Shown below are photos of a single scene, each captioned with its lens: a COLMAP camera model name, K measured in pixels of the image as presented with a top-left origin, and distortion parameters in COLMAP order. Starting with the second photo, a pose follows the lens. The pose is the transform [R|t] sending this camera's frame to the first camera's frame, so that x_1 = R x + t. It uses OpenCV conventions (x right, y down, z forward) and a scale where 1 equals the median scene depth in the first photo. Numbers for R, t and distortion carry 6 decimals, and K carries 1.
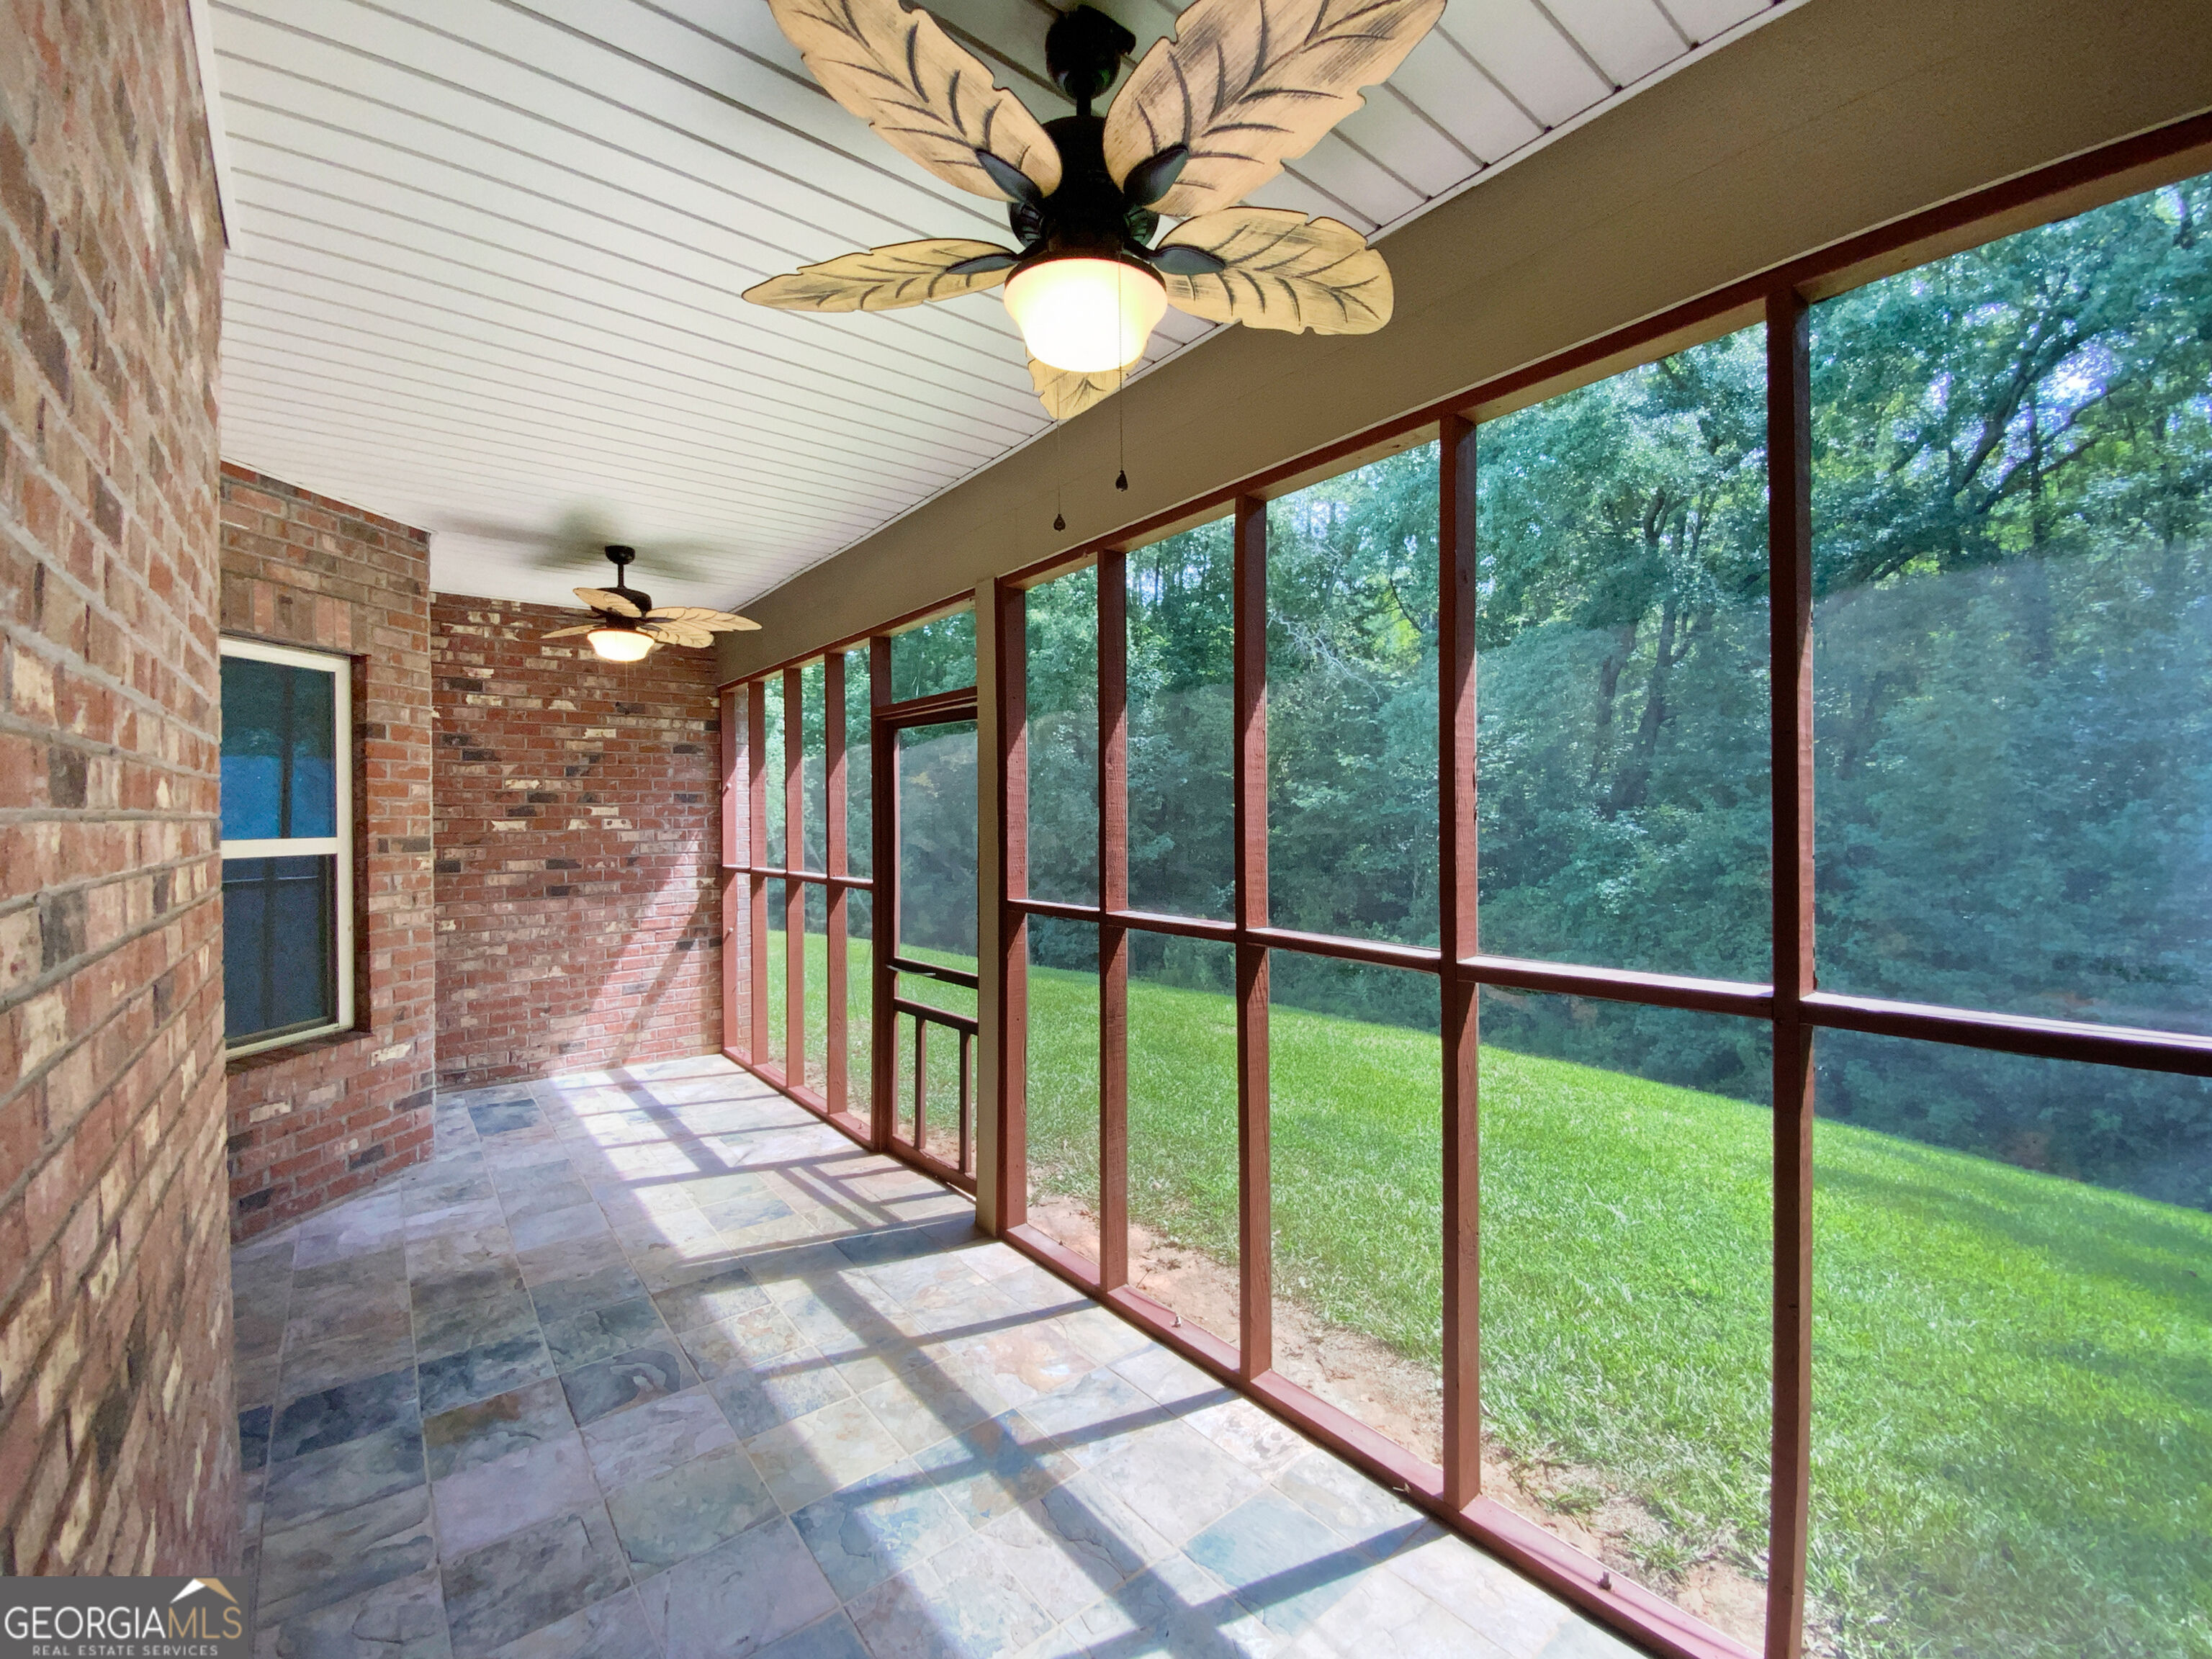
lens RADIAL K [[921.7, 0, 1089.3], [0, 921.7, 822.3], [0, 0, 1]] dist [0.009487, -0.006931]
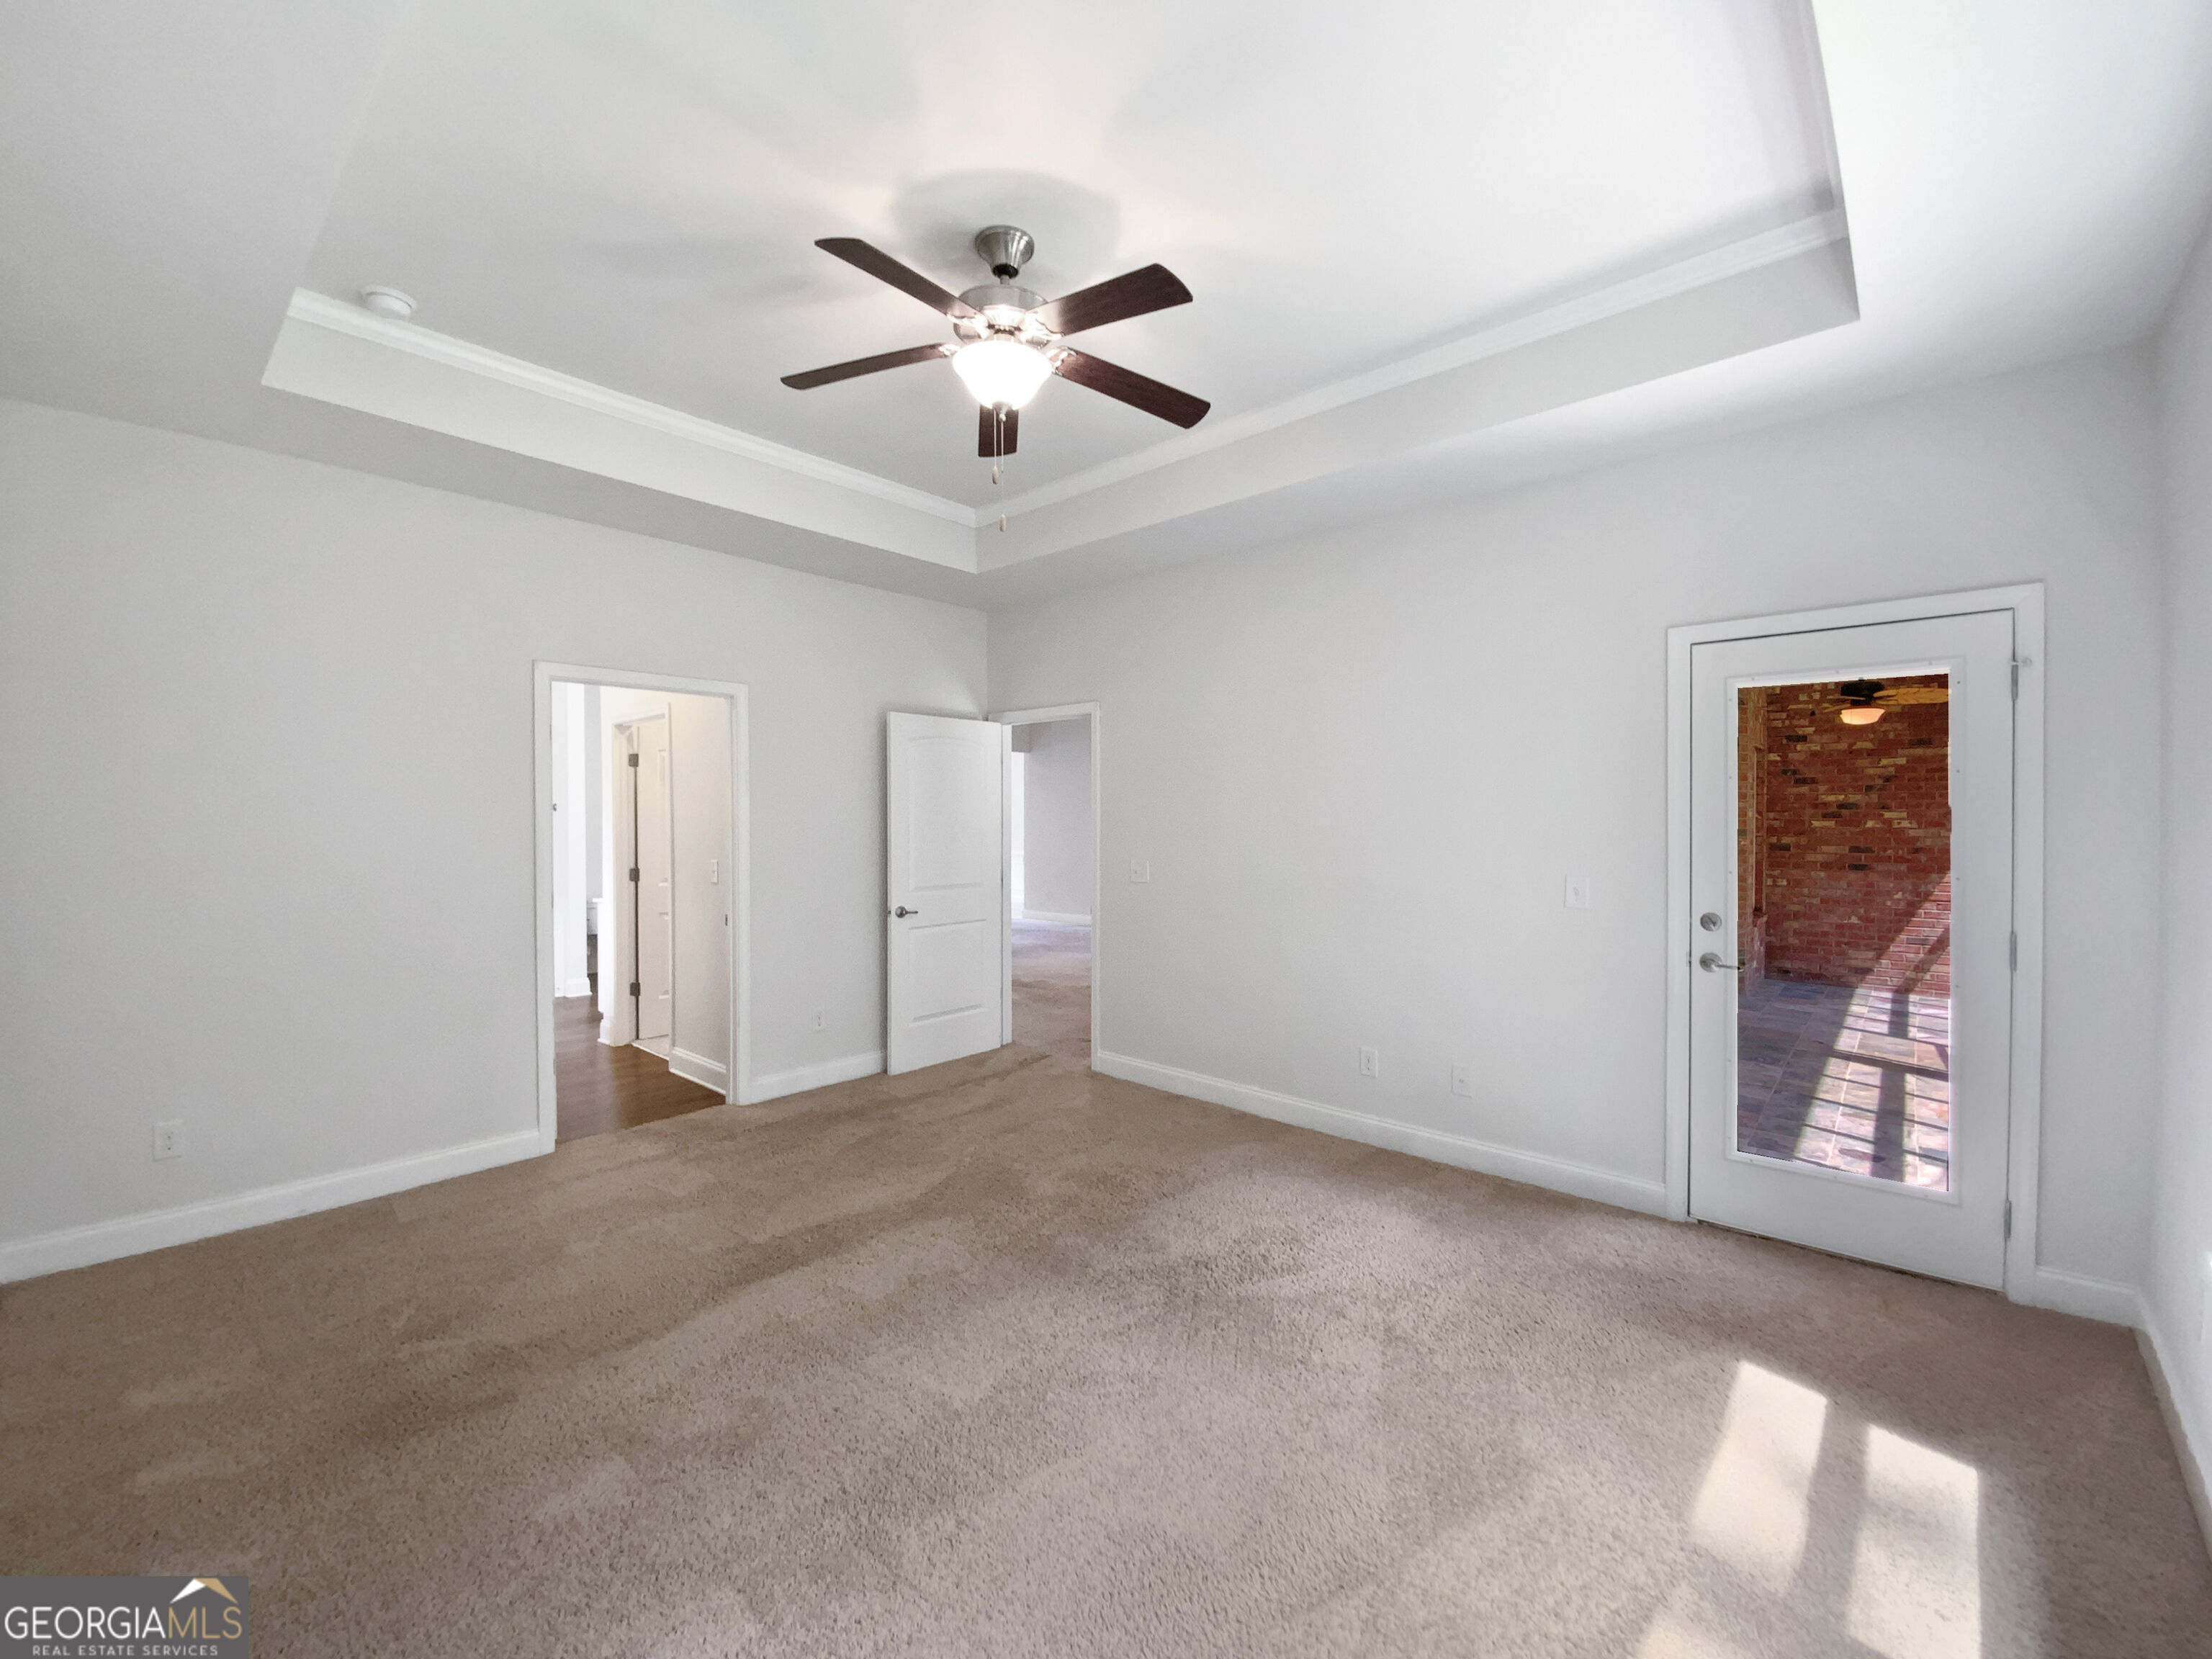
lens RADIAL K [[921.7, 0, 1089.7], [0, 921.7, 824.8], [0, 0, 1]] dist [0.009487, -0.006931]
pose [[0.173843, 0.018226, -0.984605, 0.714512], [-0.008149, 0.999821, 0.017069, -0.011528], [0.984740, 0.005056, 0.173960, -0.519189]]
